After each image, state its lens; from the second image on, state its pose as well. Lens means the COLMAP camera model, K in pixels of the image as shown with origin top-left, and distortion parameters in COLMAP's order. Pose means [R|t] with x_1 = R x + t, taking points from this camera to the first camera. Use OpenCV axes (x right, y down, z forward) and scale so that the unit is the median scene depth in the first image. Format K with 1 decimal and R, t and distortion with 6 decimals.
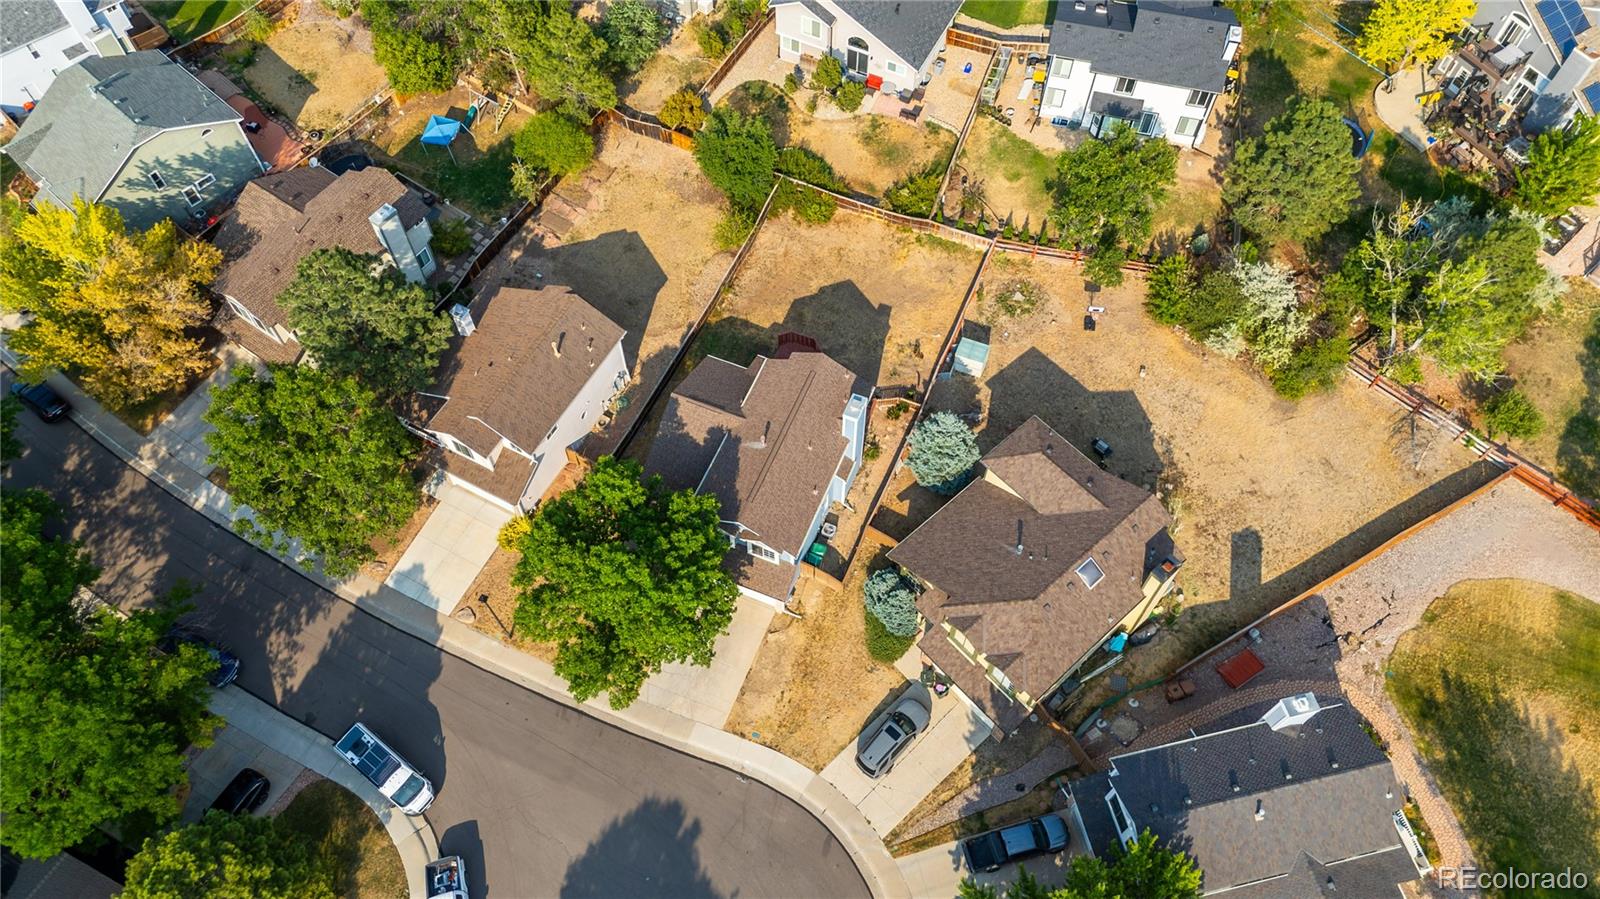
lens RADIAL K [[1173.2, 0, 800.0], [0, 1173.2, 449.5], [0, 0, 1]] dist [0.089205, -0.069102]
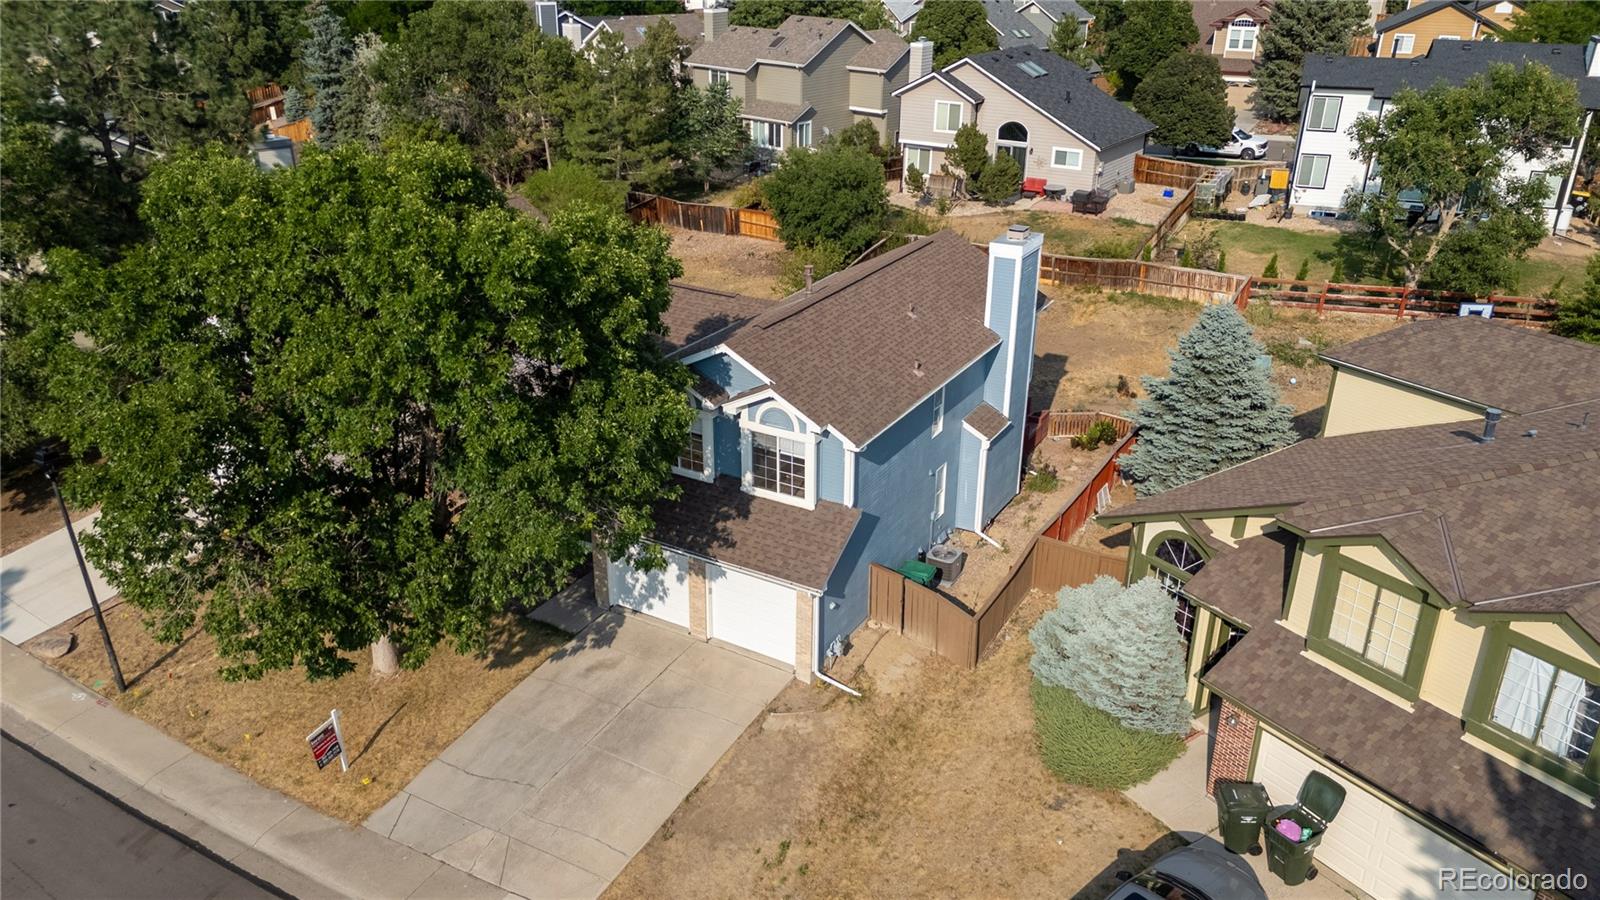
lens RADIAL K [[1166.9, 0, 806.4], [0, 1166.9, 459.8], [0, 0, 1]] dist [0.093543, -0.146573]
pose [[0.991770, 0.055562, -0.115347, 0.020691], [-0.111336, 0.819114, -0.562723, 0.268541], [0.063216, 0.570934, 0.818559, 0.592154]]
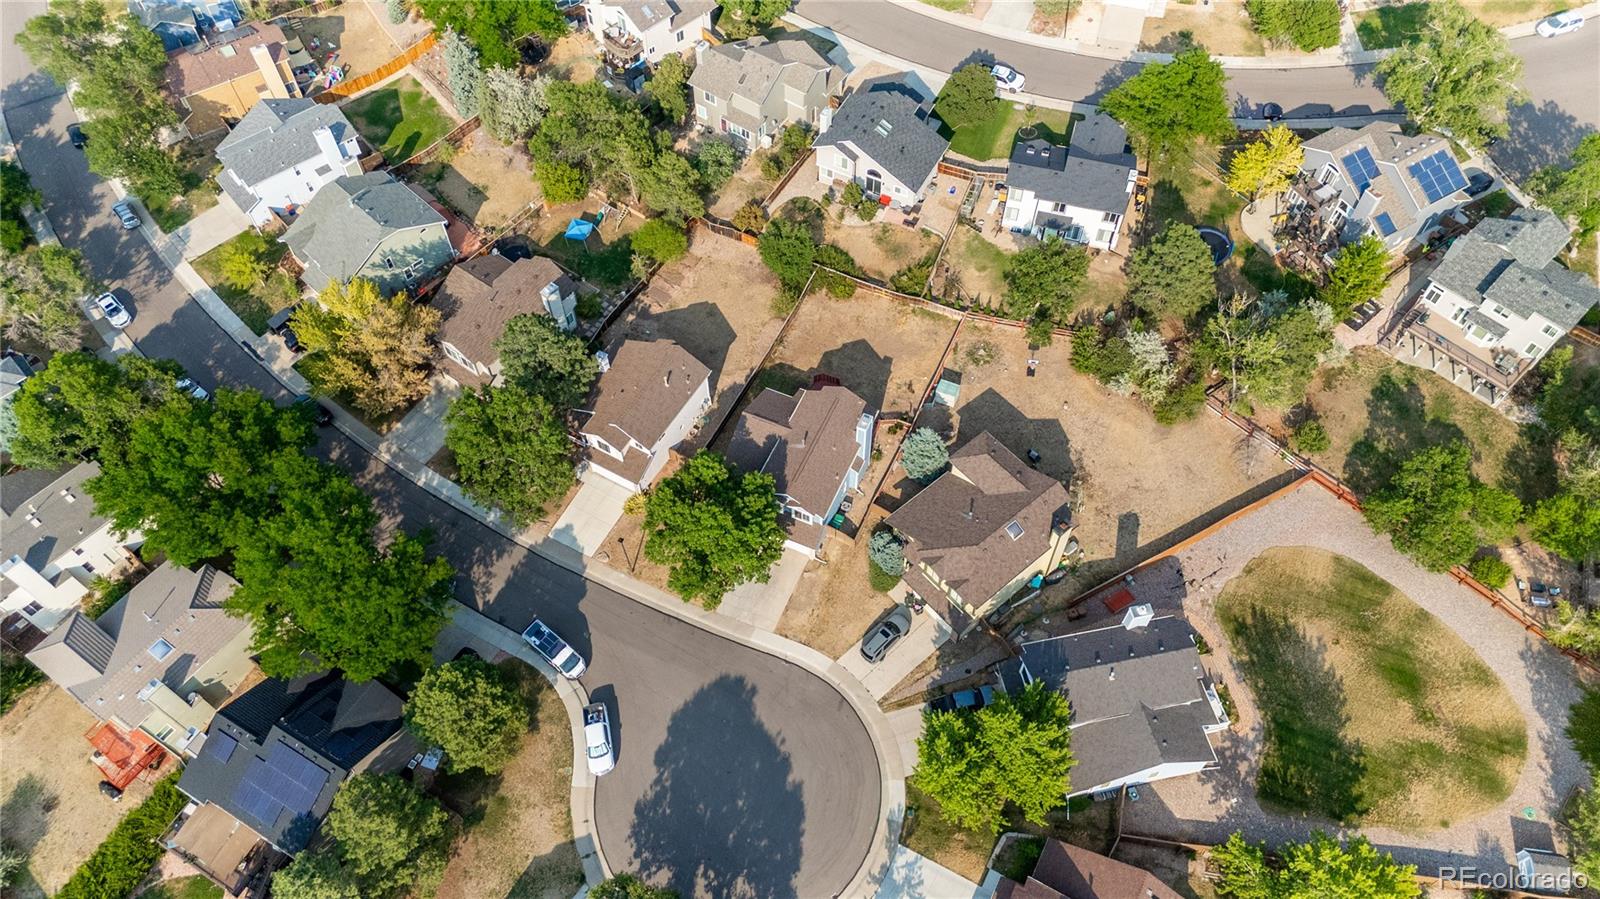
lens RADIAL K [[1173.2, 0, 800.0], [0, 1173.2, 449.5], [0, 0, 1]] dist [0.089205, -0.069102]
pose [[0.999548, 0.019389, -0.022982, -0.000909], [-0.020485, 0.998616, -0.048446, 0.065905], [0.022011, 0.048894, 0.998561, -0.452300]]
